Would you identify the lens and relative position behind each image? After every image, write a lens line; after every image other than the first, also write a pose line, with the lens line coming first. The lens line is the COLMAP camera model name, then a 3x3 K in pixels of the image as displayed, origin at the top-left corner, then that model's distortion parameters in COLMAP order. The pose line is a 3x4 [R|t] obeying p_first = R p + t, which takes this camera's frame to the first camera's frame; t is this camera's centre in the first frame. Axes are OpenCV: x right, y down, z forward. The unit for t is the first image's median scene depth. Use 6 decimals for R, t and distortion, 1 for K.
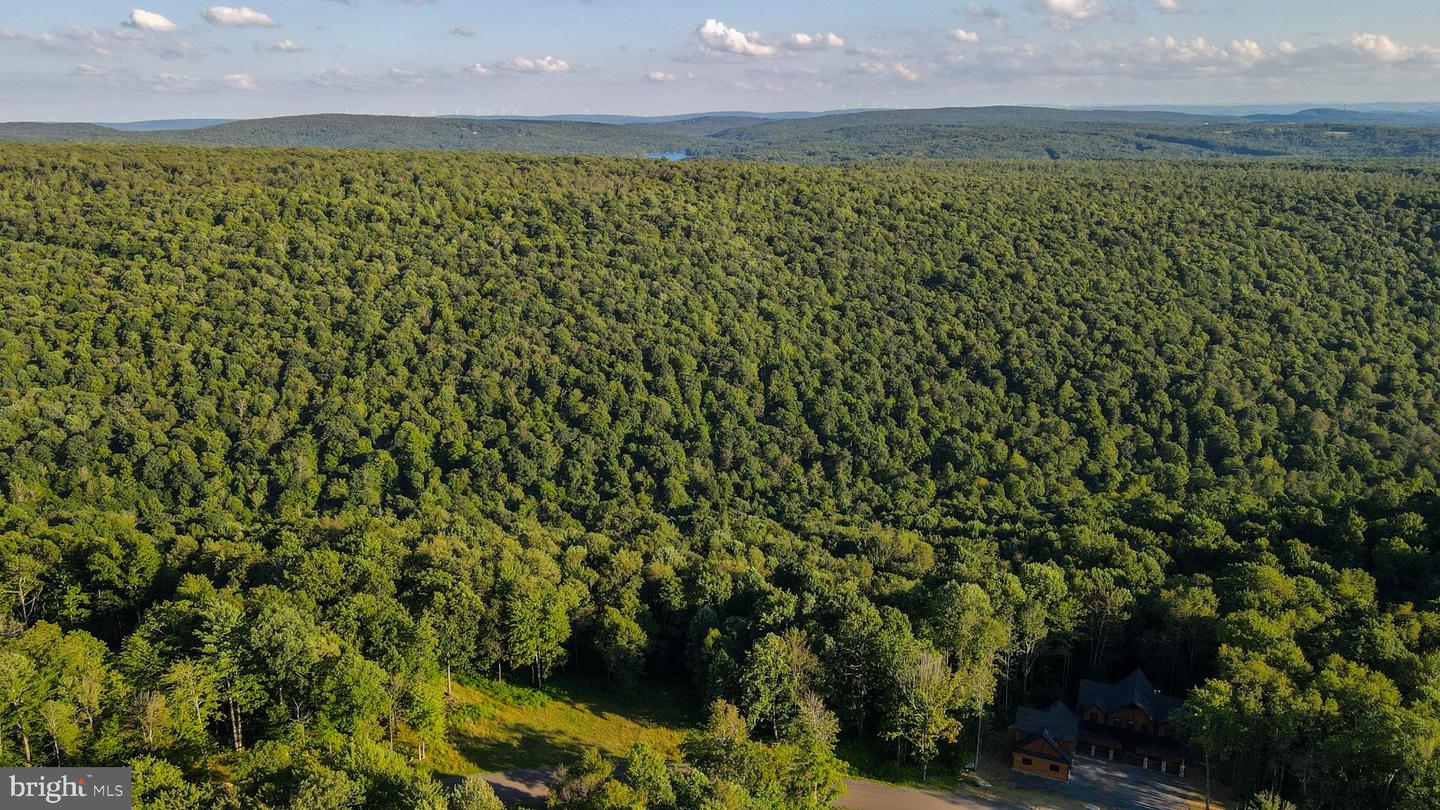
lens RADIAL K [[1063.0, 0, 699.7], [0, 1063.0, 409.9], [0, 0, 1]] dist [-0.007172, 0.024976]
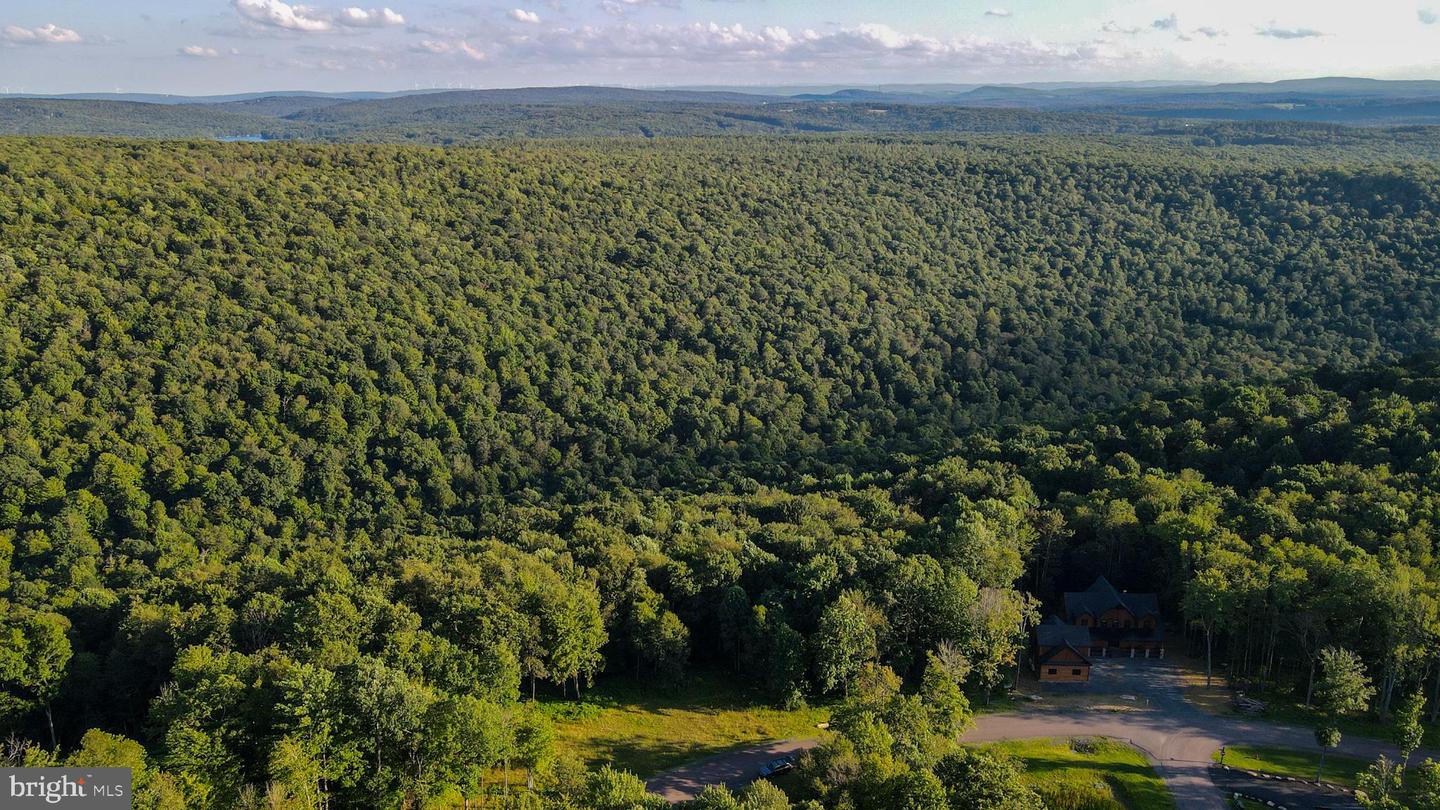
lens RADIAL K [[1063.0, 0, 700.1], [0, 1063.0, 416.2], [0, 0, 1]] dist [-0.007172, 0.024976]
pose [[0.928081, -0.107268, 0.356595, -0.114220], [0.099093, 0.994226, 0.041174, -0.005346], [-0.358953, -0.002876, 0.933351, 0.025469]]
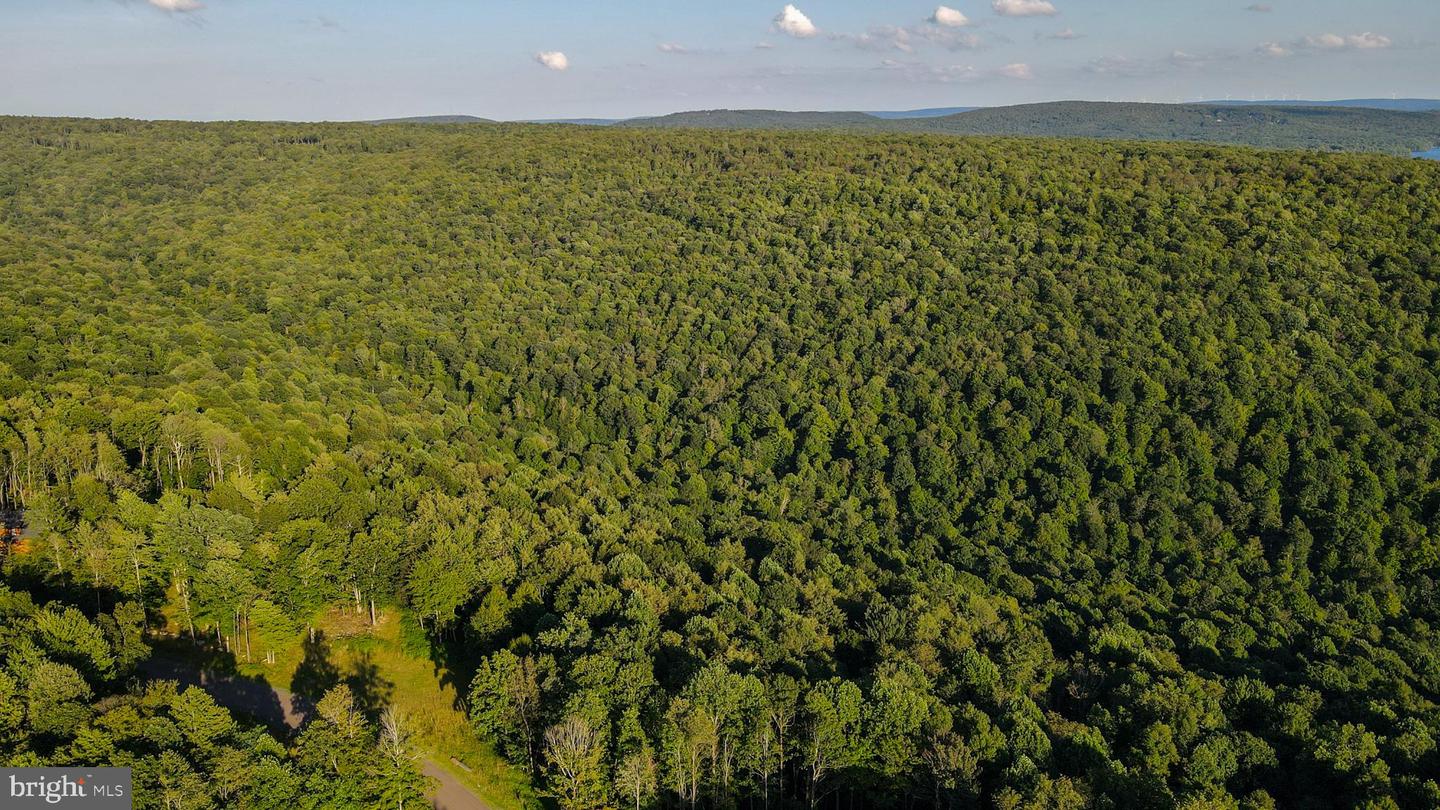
lens RADIAL K [[1063.0, 0, 705.7], [0, 1063.0, 407.6], [0, 0, 1]] dist [-0.007172, 0.024976]
pose [[0.788887, 0.163586, -0.592366, 0.210341], [-0.158050, 0.985503, 0.061670, -0.027189], [0.593867, 0.044972, 0.803305, 0.089783]]
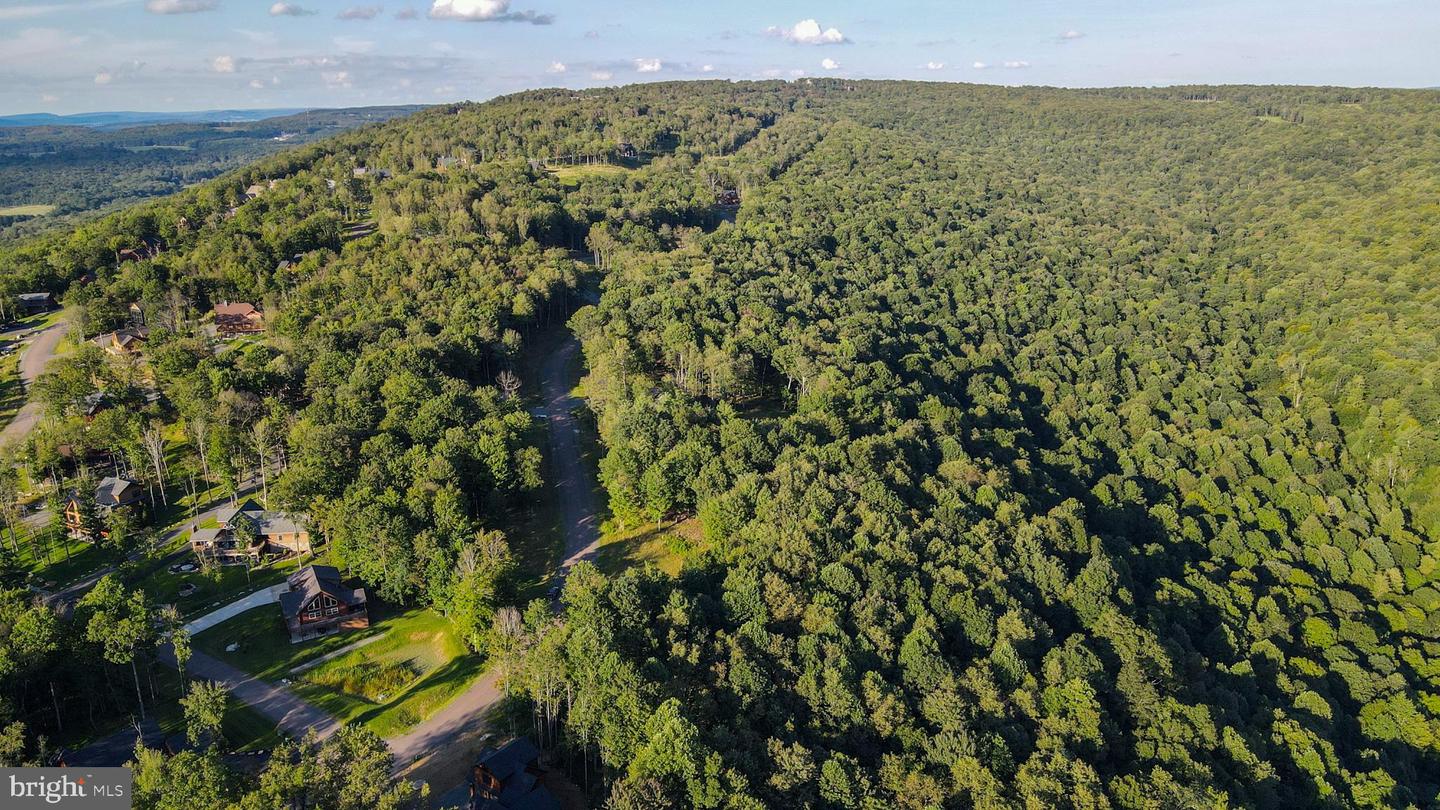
lens RADIAL K [[1063.0, 0, 709.5], [0, 1063.0, 403.1], [0, 0, 1]] dist [-0.007172, 0.024976]
pose [[-0.187091, 0.286193, -0.939729, 0.328288], [-0.244089, 0.913075, 0.326671, -0.114413], [0.951534, 0.290495, -0.100971, 0.337334]]
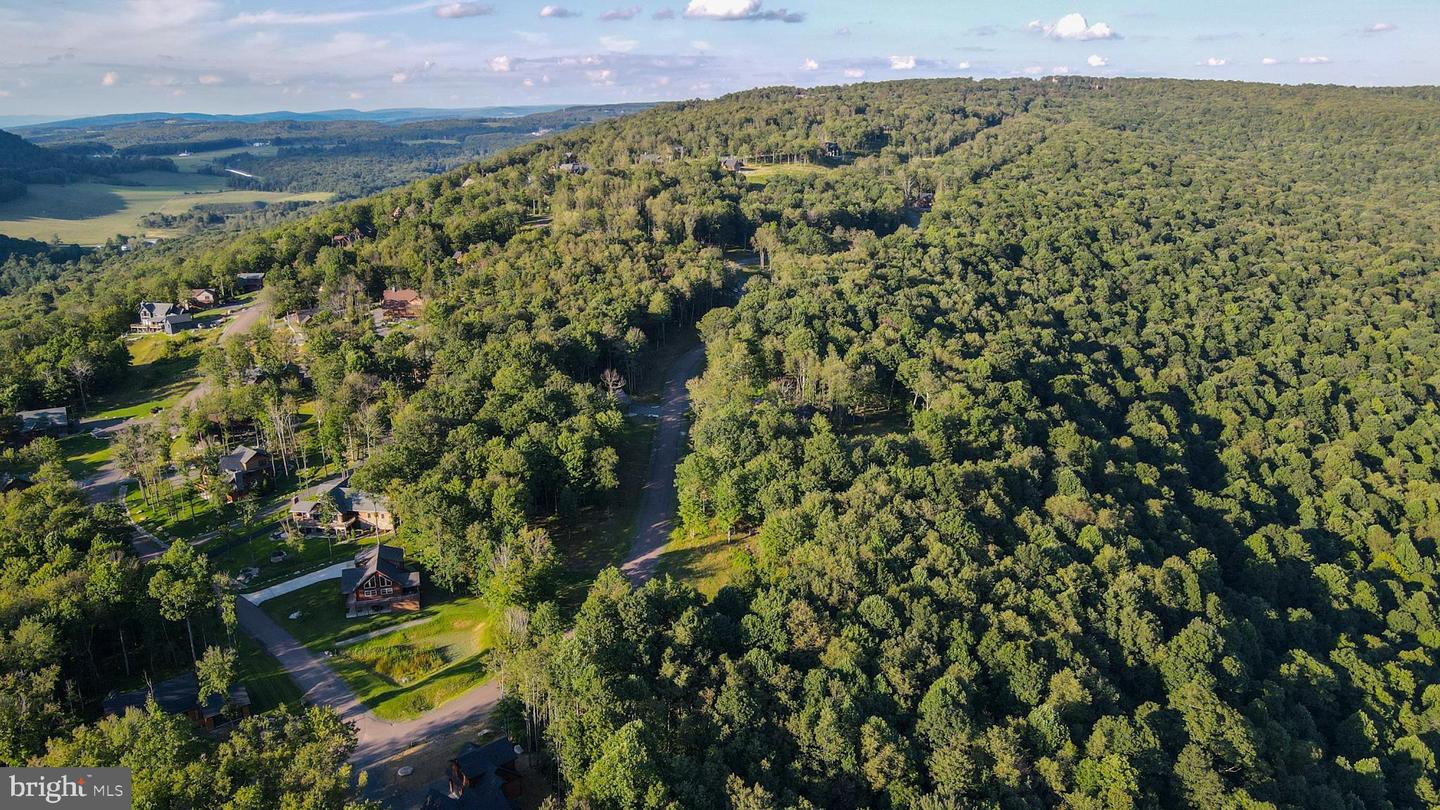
lens RADIAL K [[1063.0, 0, 710.4], [0, 1063.0, 406.2], [0, 0, 1]] dist [-0.007172, 0.024976]
pose [[-0.403418, 0.270553, -0.874102, 0.297378], [-0.226810, 0.895907, 0.381980, -0.129453], [0.886460, 0.352352, -0.300061, 0.392345]]
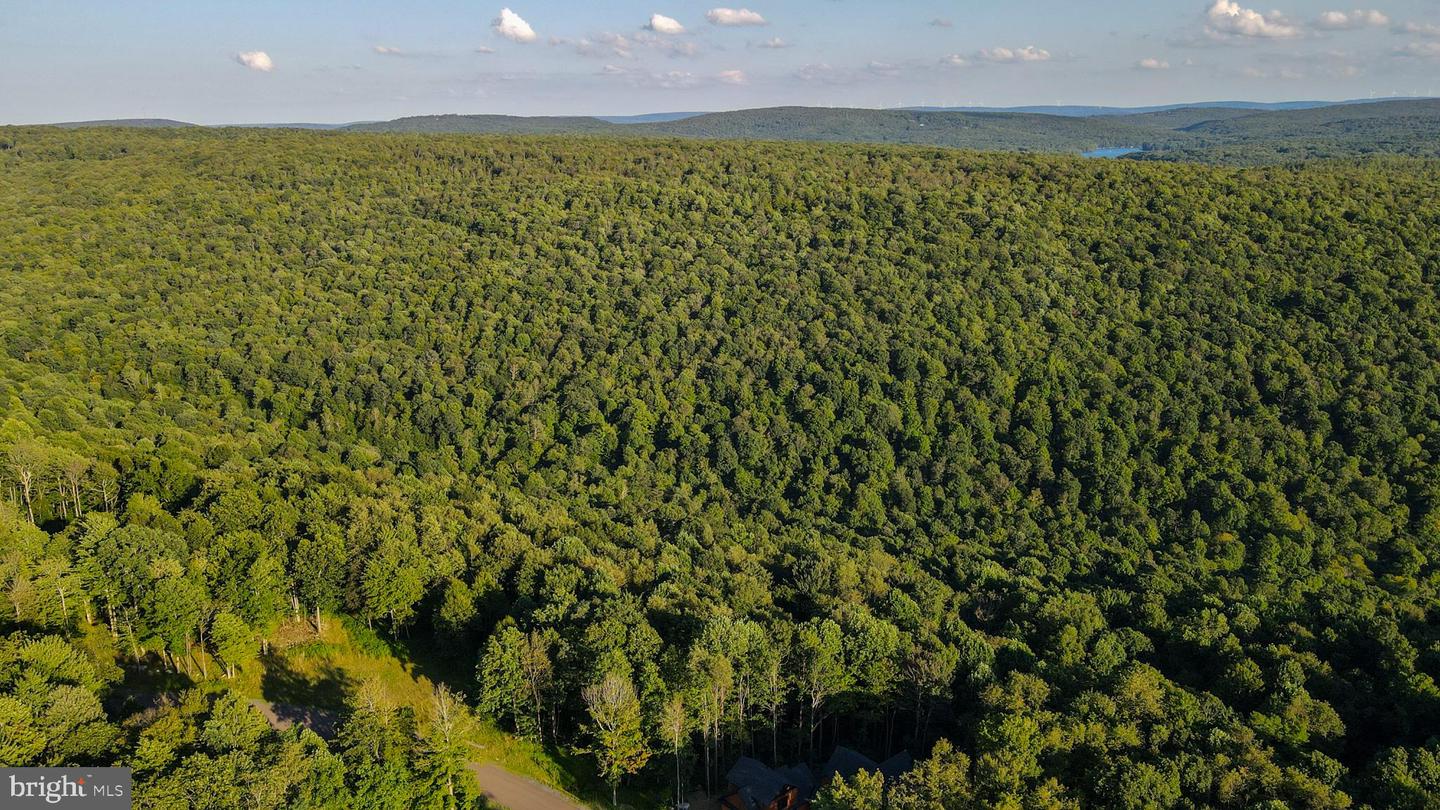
lens RADIAL K [[1063.0, 0, 704.6], [0, 1063.0, 406.8], [0, 0, 1]] dist [-0.007172, 0.024976]
pose [[0.915030, 0.106062, -0.389192, 0.171524], [-0.104346, 0.994211, 0.025612, -0.013084], [0.389656, 0.017175, 0.920800, 0.035900]]
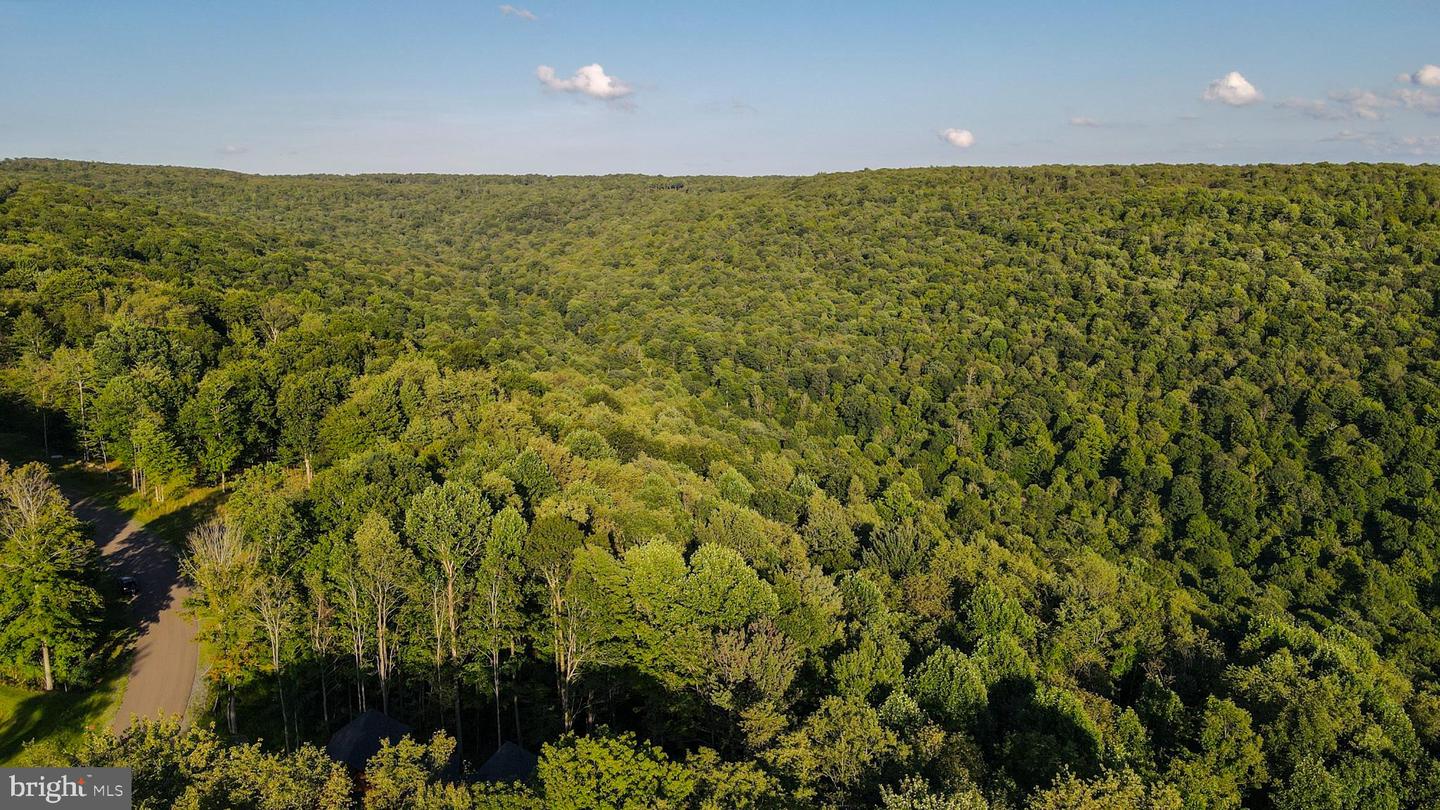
lens RADIAL K [[1063.0, 0, 705.7], [0, 1063.0, 406.0], [0, 0, 1]] dist [-0.007172, 0.024976]
pose [[0.520573, 0.166369, -0.837451, 0.231804], [-0.216376, 0.974520, 0.059097, 0.017671], [0.825945, 0.150440, 0.543308, 0.235846]]
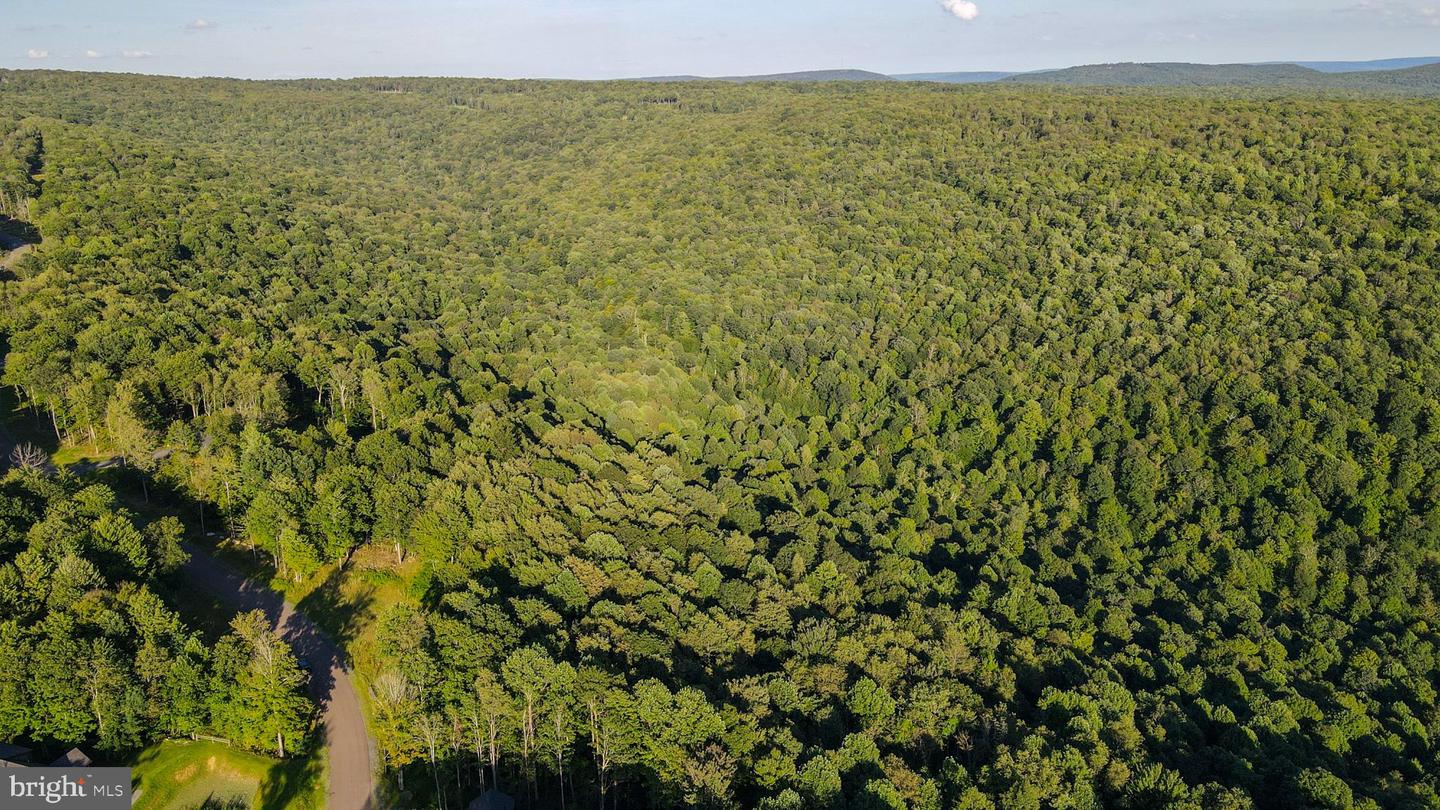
lens RADIAL K [[1063.0, 0, 707.3], [0, 1063.0, 404.4], [0, 0, 1]] dist [-0.007172, 0.024976]
pose [[0.526118, 0.254399, -0.811469, 0.306362], [-0.214231, 0.963081, 0.163034, -0.068305], [0.822986, 0.088067, 0.561194, 0.172242]]
